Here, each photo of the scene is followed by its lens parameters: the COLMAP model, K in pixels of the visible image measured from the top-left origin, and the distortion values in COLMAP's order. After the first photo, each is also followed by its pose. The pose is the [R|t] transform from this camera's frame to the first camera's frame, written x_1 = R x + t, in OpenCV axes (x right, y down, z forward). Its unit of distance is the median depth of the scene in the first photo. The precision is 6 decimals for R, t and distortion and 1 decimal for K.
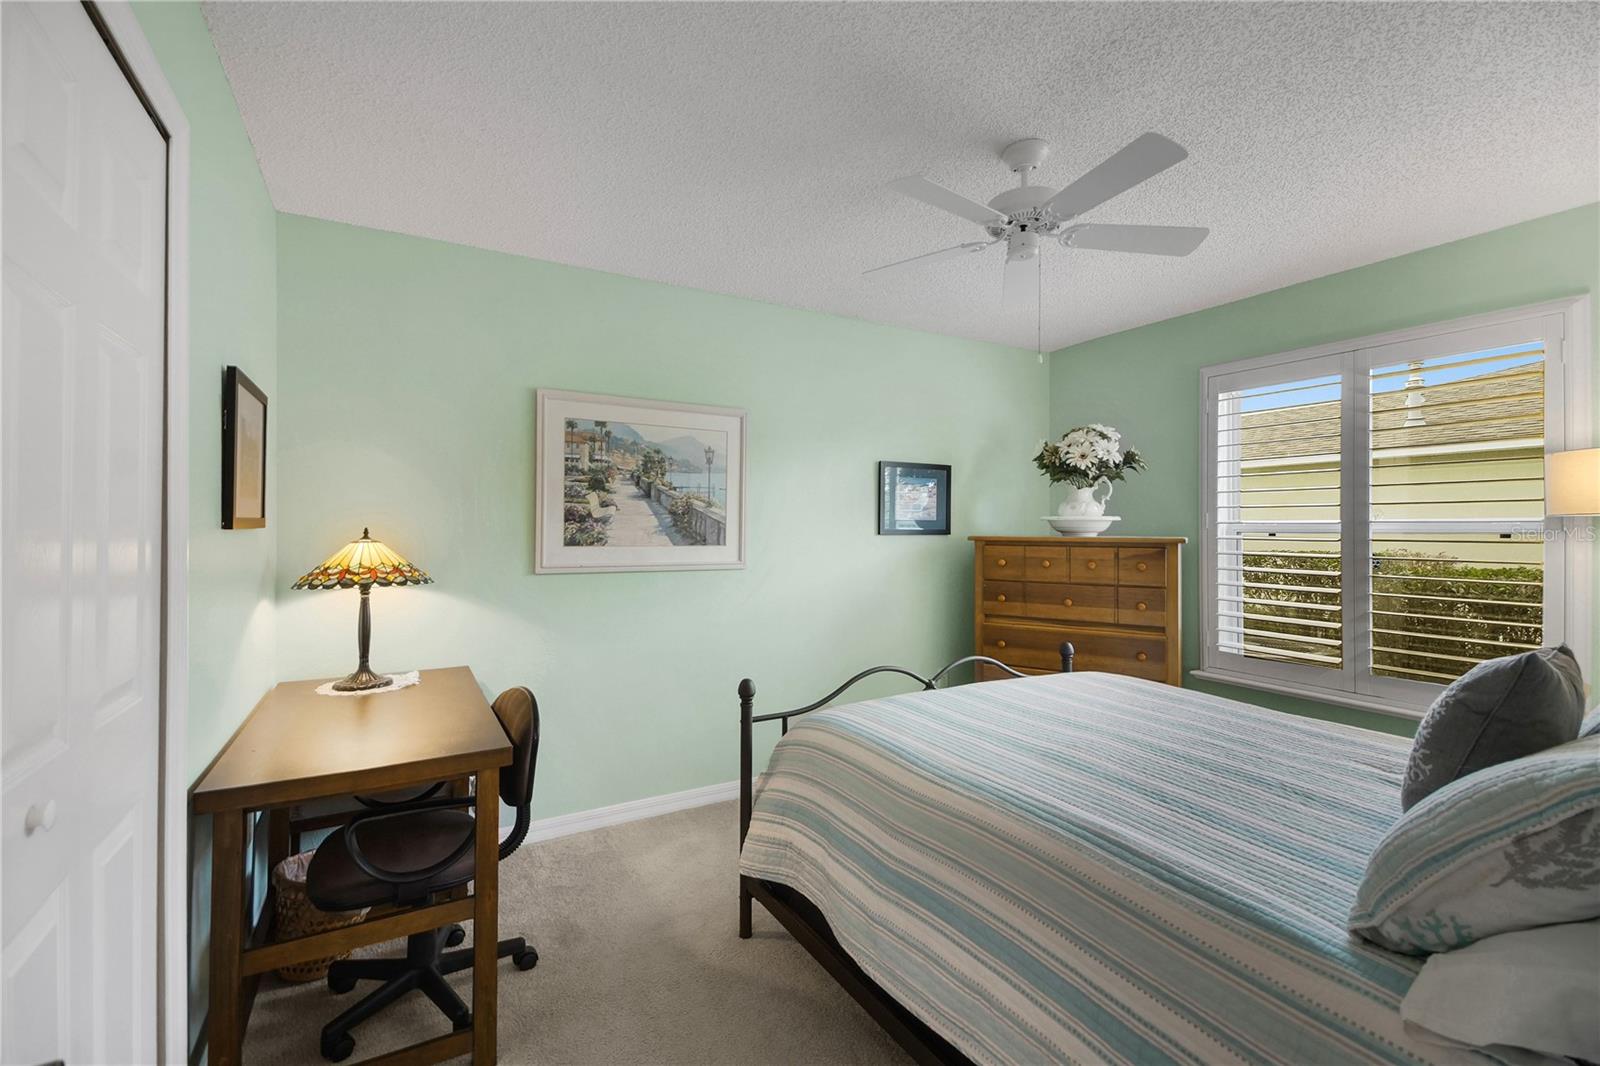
lens RADIAL K [[706.2, 0, 798.5], [0, 706.2, 527.4], [0, 0, 1]] dist [0.039843, -0.012054]
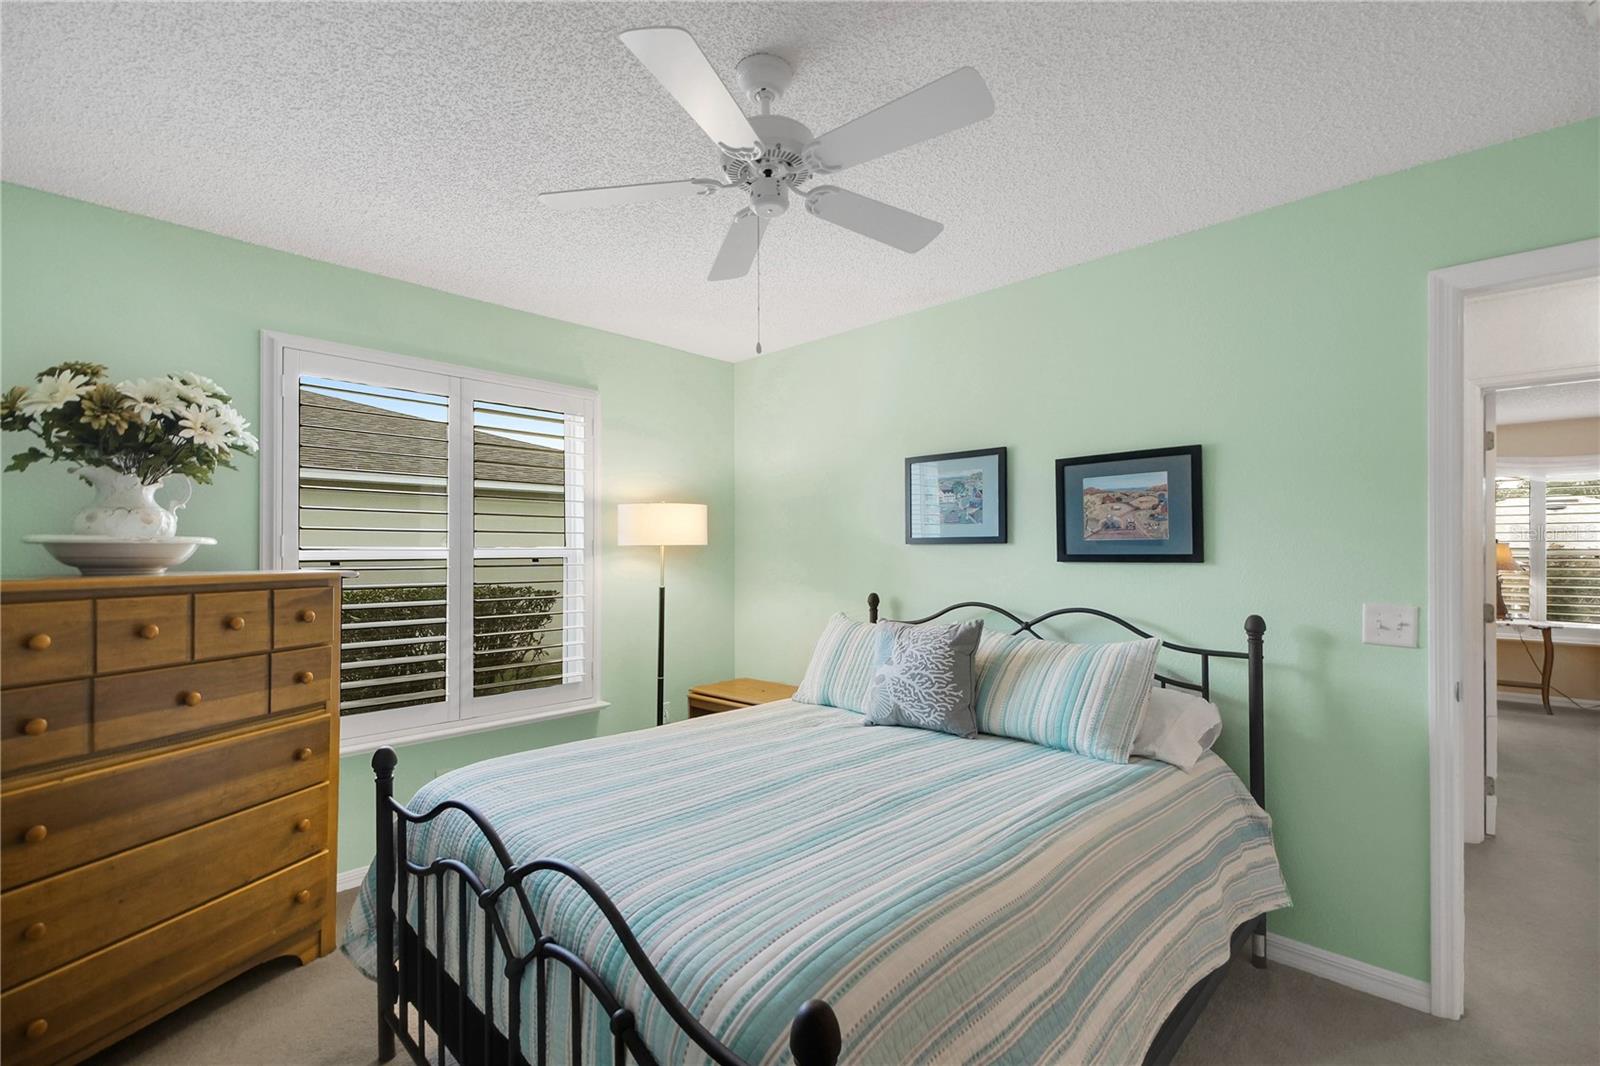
lens RADIAL K [[706.2, 0, 797.1], [0, 706.2, 544.2], [0, 0, 1]] dist [0.039843, -0.012054]
pose [[-0.264651, 0.005081, 0.964331, -0.372224], [-0.001596, 0.999982, -0.005707, -0.010721], [-0.964343, -0.003049, -0.264639, 0.988675]]
